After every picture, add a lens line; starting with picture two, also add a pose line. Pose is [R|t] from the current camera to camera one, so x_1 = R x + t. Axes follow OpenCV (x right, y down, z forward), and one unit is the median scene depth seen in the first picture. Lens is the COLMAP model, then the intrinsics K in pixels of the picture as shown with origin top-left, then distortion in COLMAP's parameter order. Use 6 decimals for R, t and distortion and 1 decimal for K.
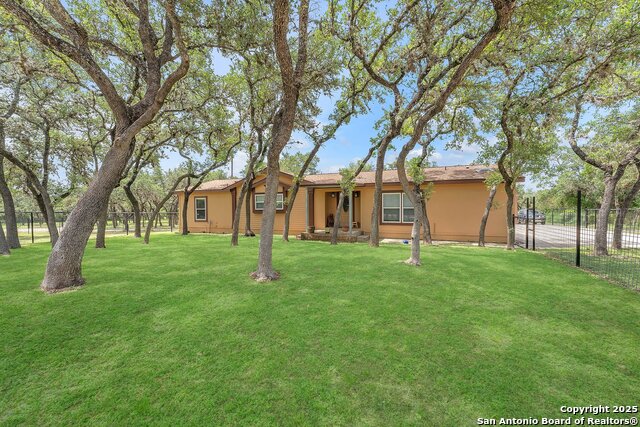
lens RADIAL K [[256.2, 0, 320.0], [0, 256.2, 213.5], [0, 0, 1]] dist [0.001908, -0.000170]
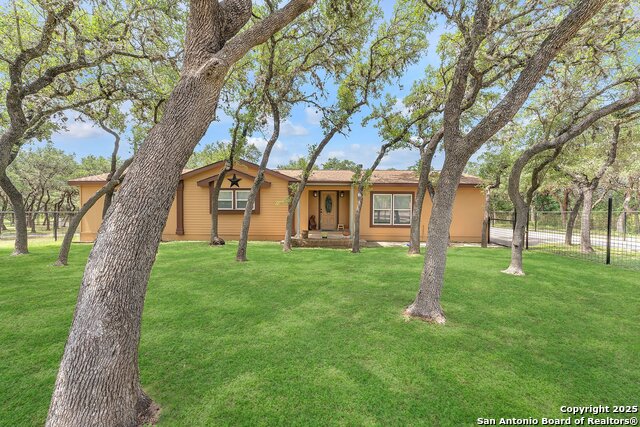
lens RADIAL K [[256.2, 0, 320.0], [0, 256.2, 213.5], [0, 0, 1]] dist [0.001908, -0.000170]
pose [[0.932296, 0.003276, 0.361681, -0.275976], [-0.005883, 0.999964, 0.006109, -0.010946], [-0.361648, -0.007823, 0.932282, 0.179878]]
